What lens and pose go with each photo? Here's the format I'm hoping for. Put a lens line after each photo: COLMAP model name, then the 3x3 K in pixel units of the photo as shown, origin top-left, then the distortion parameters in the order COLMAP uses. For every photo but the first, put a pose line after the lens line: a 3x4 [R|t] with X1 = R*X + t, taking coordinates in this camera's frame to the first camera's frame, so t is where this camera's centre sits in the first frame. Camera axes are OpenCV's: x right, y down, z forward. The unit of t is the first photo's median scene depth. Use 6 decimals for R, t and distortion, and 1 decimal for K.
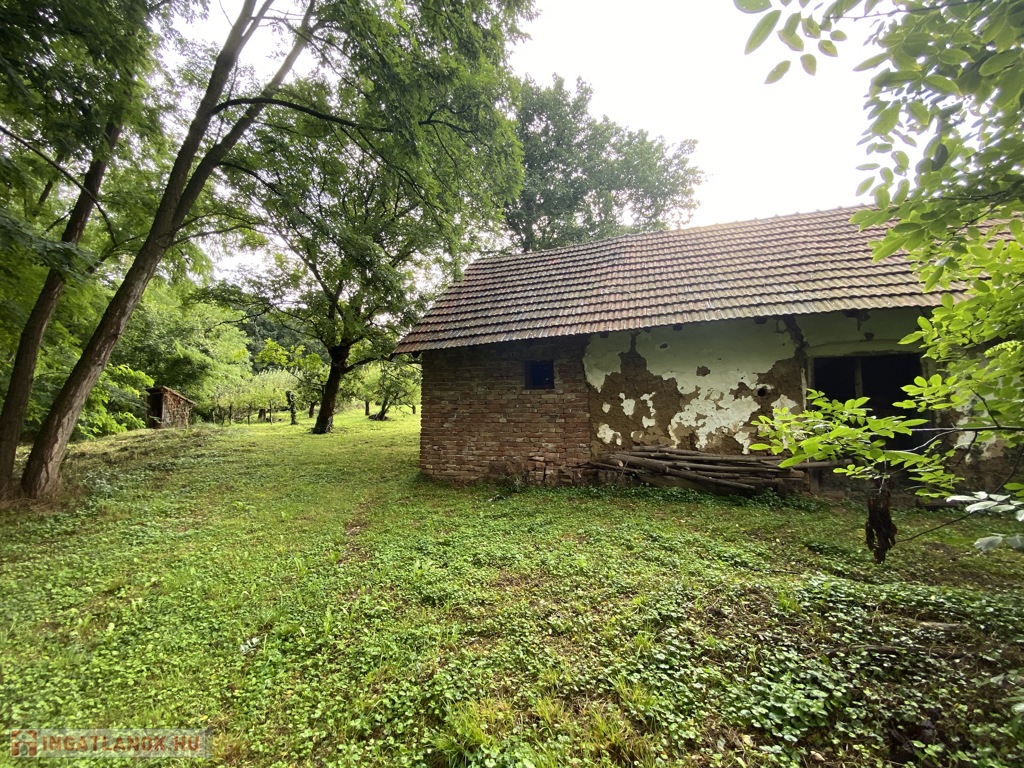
lens RADIAL K [[412.0, 0, 510.3], [0, 412.0, 384.9], [0, 0, 1]] dist [0.027350, -0.026780]
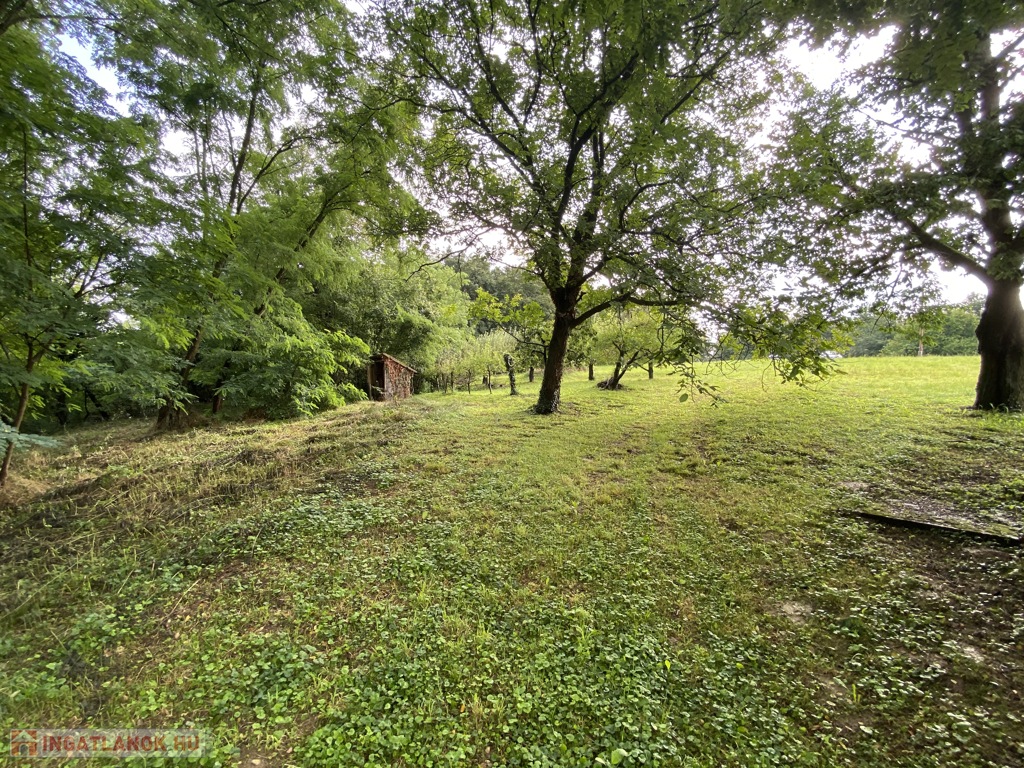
lens RADIAL K [[412.0, 0, 510.3], [0, 412.0, 384.9], [0, 0, 1]] dist [0.027350, -0.026780]
pose [[0.878947, 0.007498, -0.476861, -0.136637], [0.040738, 0.995042, 0.090733, 0.001164], [0.475177, -0.099175, 0.874283, 0.280627]]
